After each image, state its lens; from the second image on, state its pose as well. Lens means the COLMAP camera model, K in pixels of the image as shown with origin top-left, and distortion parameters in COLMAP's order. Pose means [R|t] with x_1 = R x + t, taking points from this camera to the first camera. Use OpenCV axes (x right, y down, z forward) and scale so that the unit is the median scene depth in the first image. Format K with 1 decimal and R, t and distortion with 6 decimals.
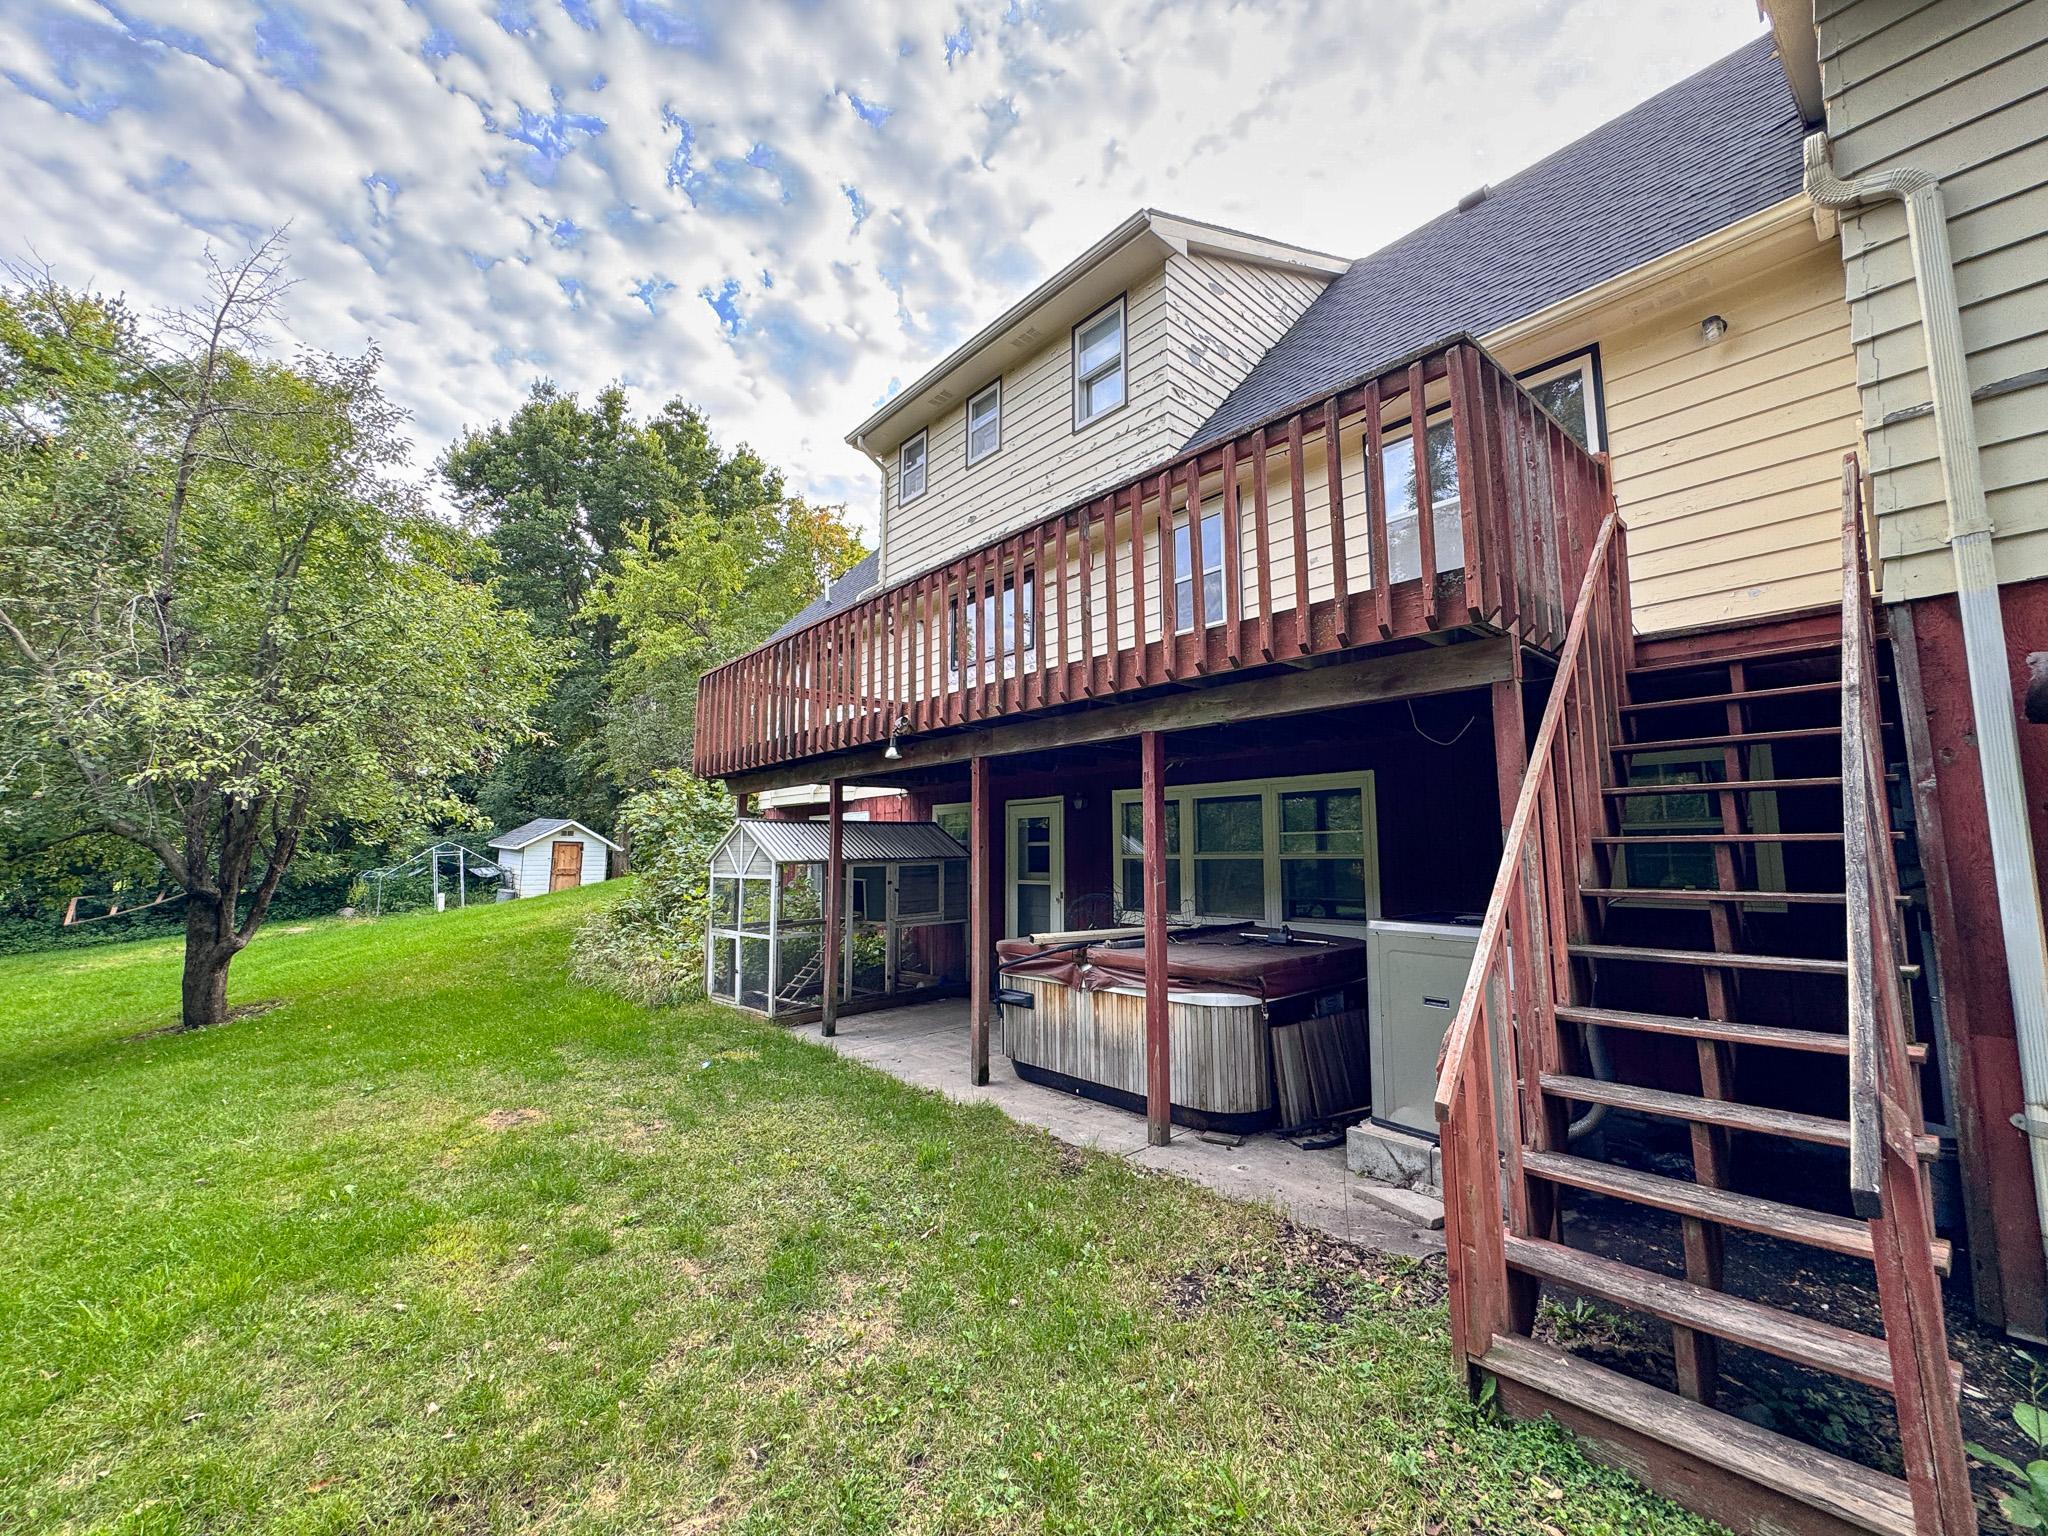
lens RADIAL K [[815.1, 0, 1023.2], [0, 815.1, 763.5], [0, 0, 1]] dist [-0.001857, 0.000139]
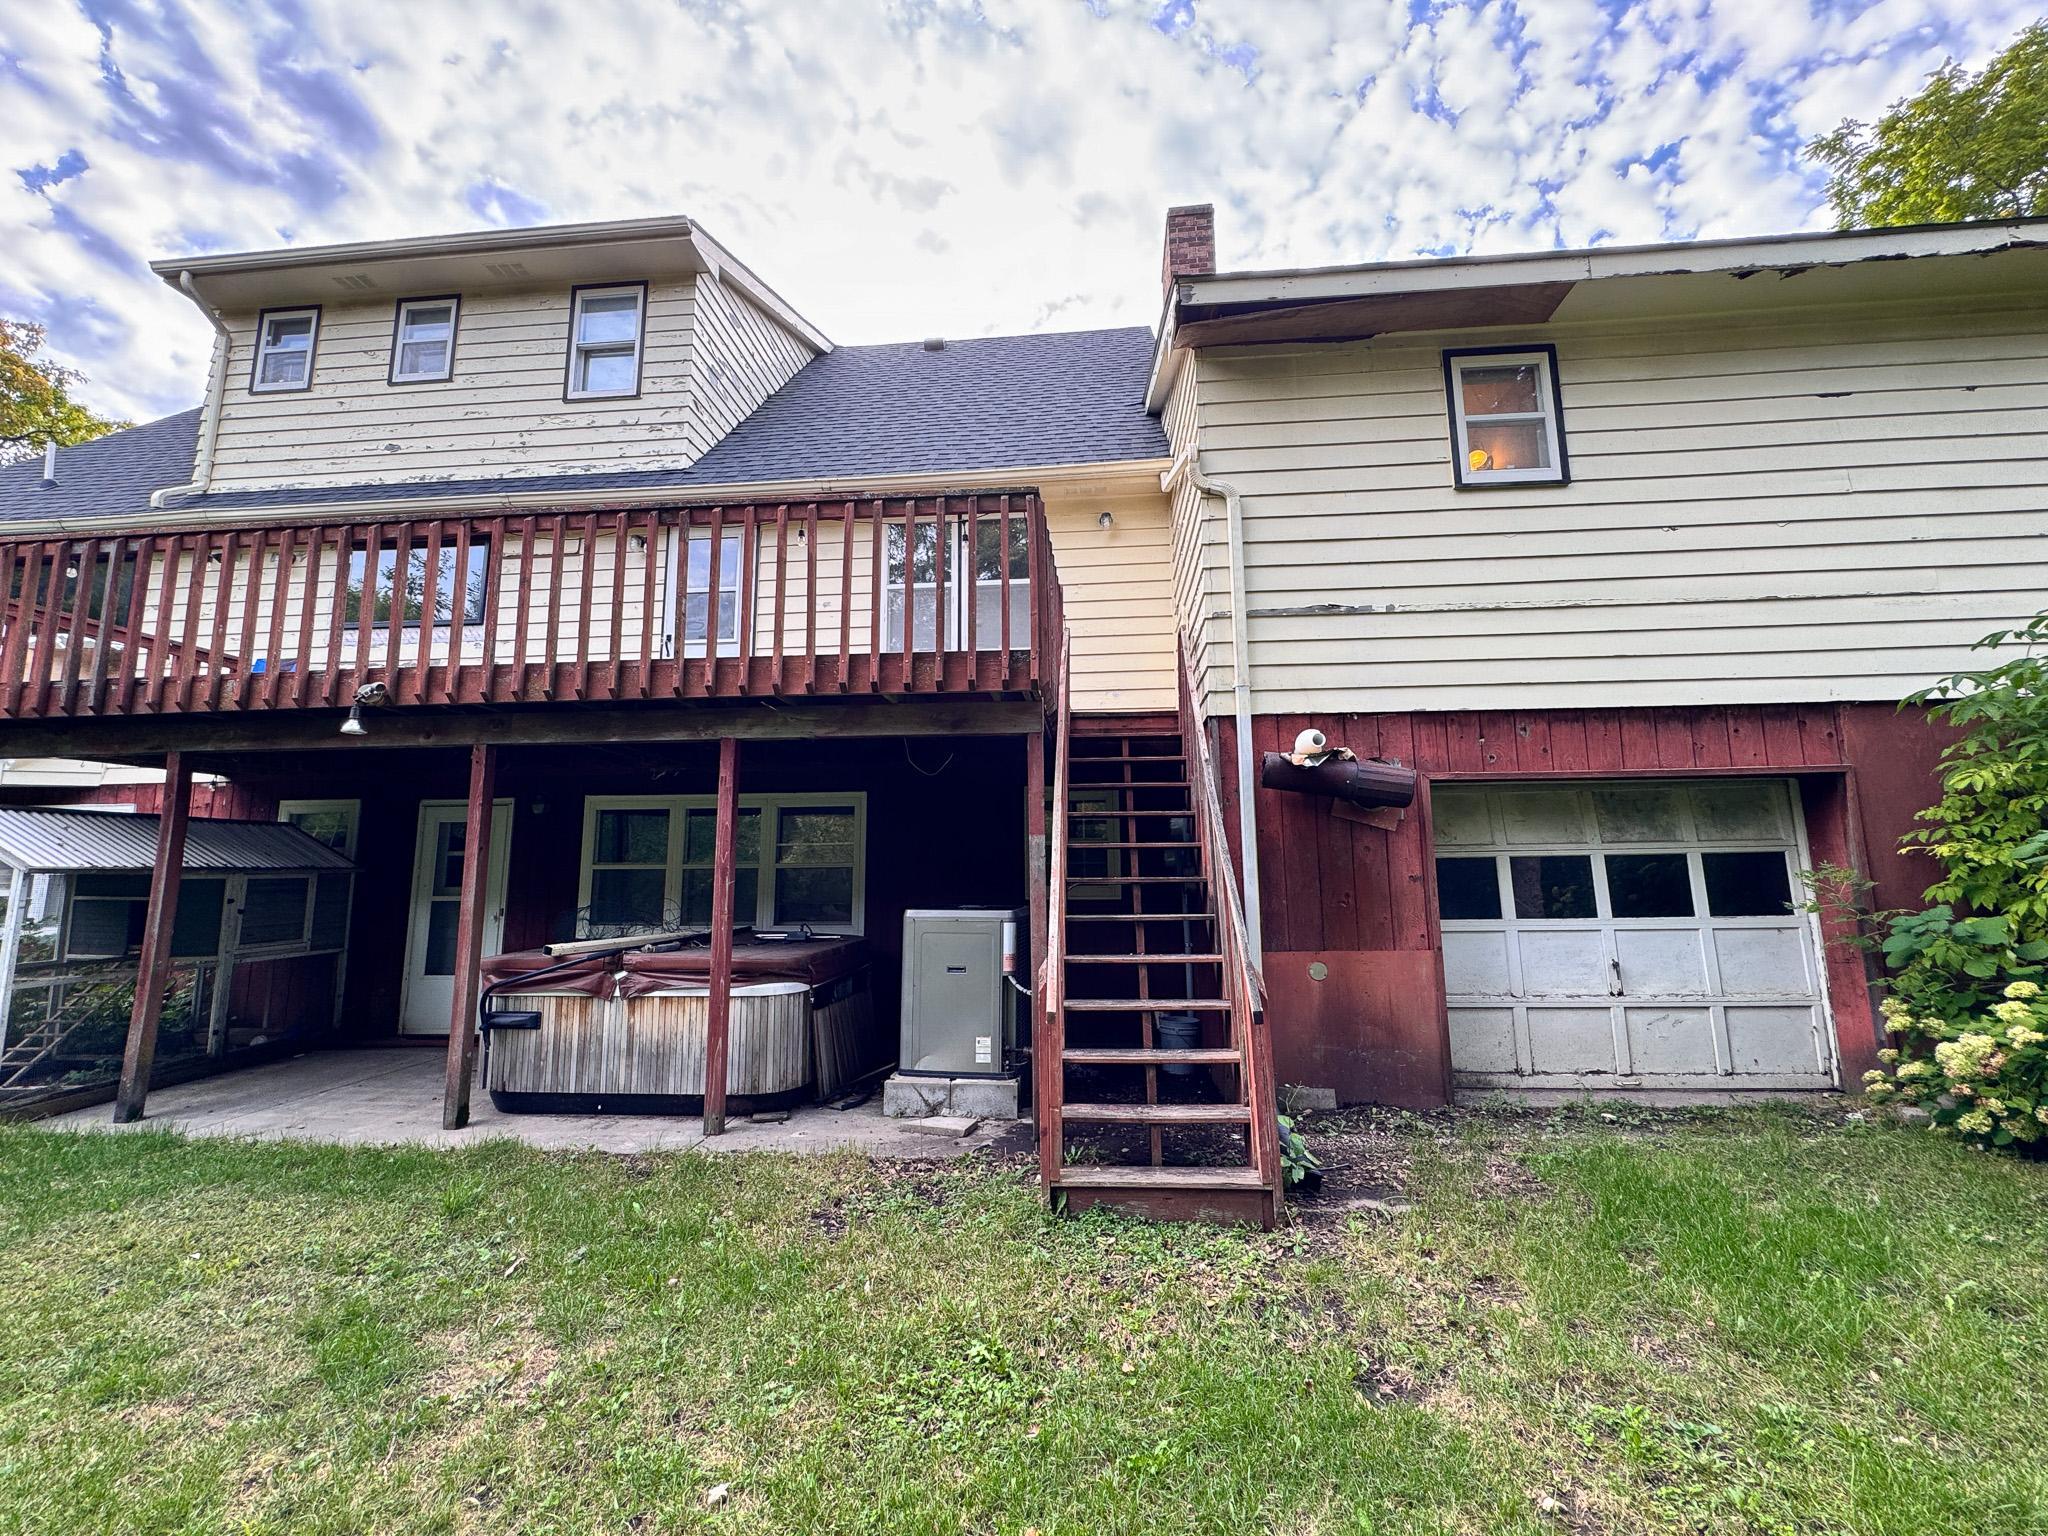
lens RADIAL K [[815.1, 0, 1018.8], [0, 815.1, 764.9], [0, 0, 1]] dist [-0.001857, 0.000139]
pose [[0.730856, 0.093787, 0.676057, -0.273208], [-0.072987, 0.995574, -0.059209, 0.029255], [-0.678618, -0.006070, 0.734466, -0.021858]]
